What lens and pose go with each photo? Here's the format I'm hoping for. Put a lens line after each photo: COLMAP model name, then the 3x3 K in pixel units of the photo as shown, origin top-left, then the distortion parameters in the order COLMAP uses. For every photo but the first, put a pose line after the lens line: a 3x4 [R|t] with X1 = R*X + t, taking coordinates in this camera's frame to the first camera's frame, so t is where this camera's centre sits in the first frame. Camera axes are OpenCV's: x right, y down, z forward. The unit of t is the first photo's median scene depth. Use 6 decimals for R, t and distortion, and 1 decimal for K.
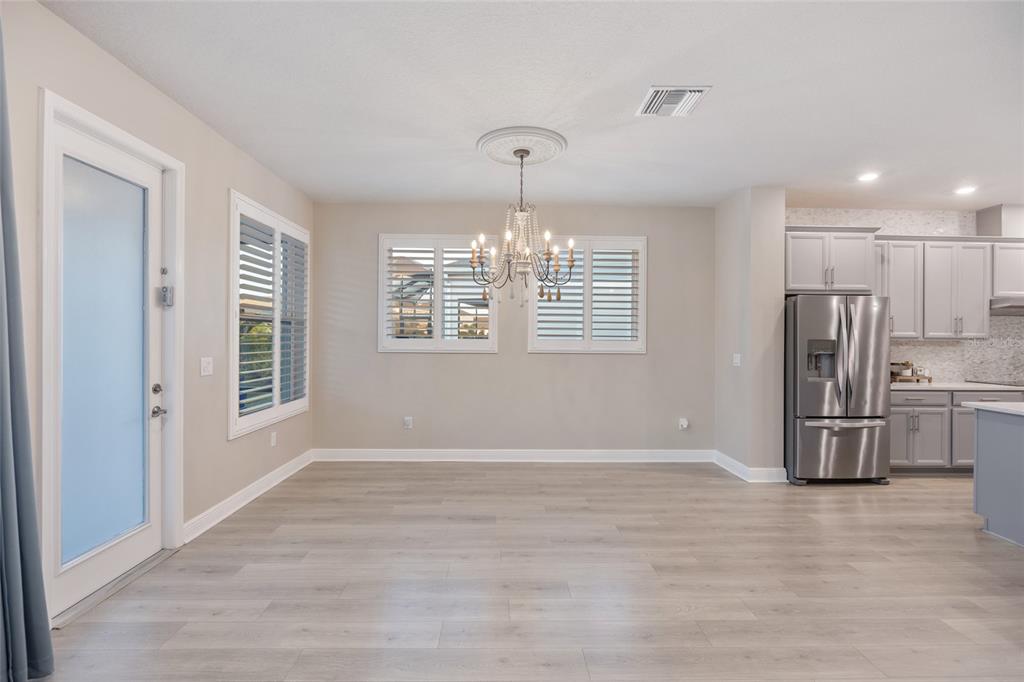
lens RADIAL K [[459.5, 0, 507.0], [0, 459.5, 336.1], [0, 0, 1]] dist [-0.008540, 0.000174]
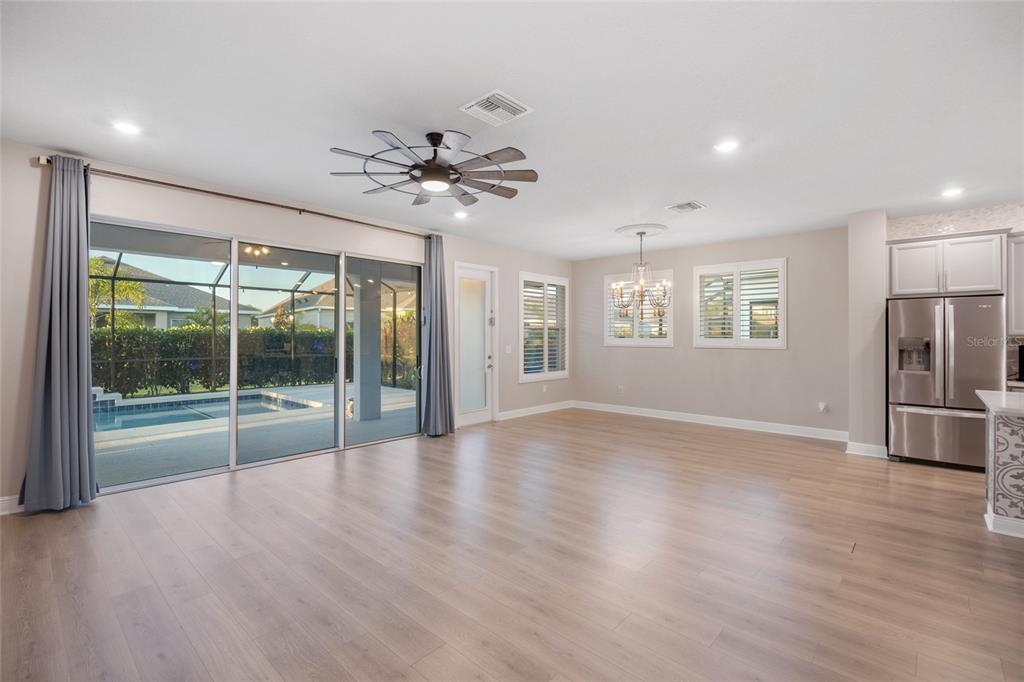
lens RADIAL K [[453.3, 0, 514.1], [0, 453.3, 326.2], [0, 0, 1]] dist [-0.007346, 0.000031]
pose [[0.730183, -0.020603, -0.682940, 0.728191], [0.003950, 0.999656, -0.025936, 0.004771], [0.683240, 0.016240, 0.730013, -0.520163]]
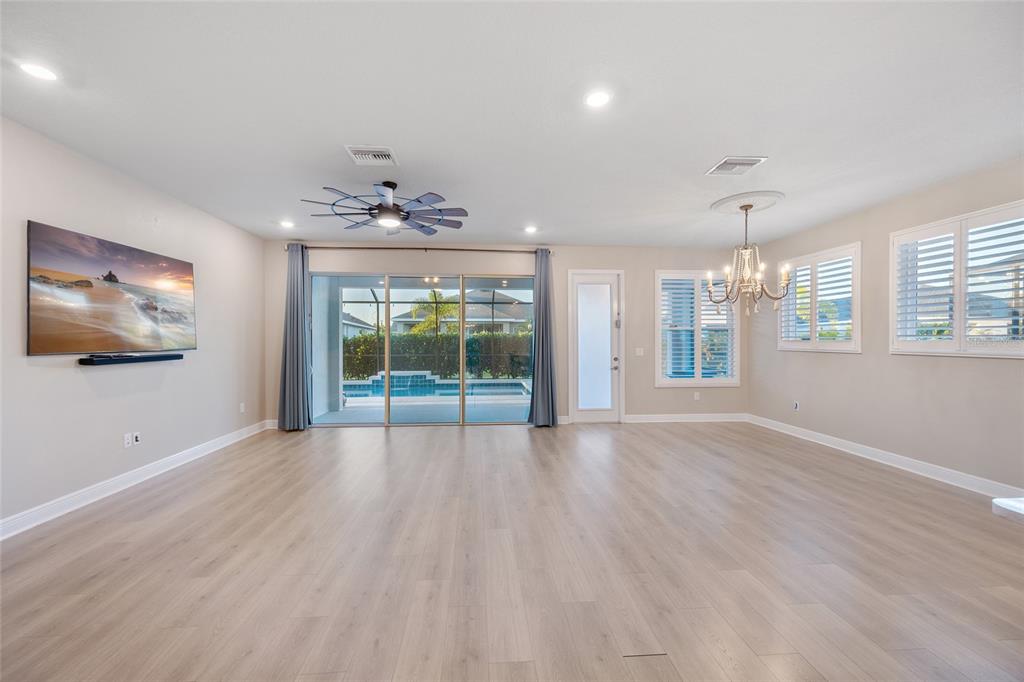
lens RADIAL K [[410.3, 0, 512.0], [0, 410.3, 341.0], [0, 0, 1]] dist [0.005212, -0.000161]
pose [[0.073334, -0.001978, -0.997305, 1.029388], [0.004363, 0.999989, -0.001663, 0.008154], [0.997298, -0.004229, 0.073342, 0.157081]]
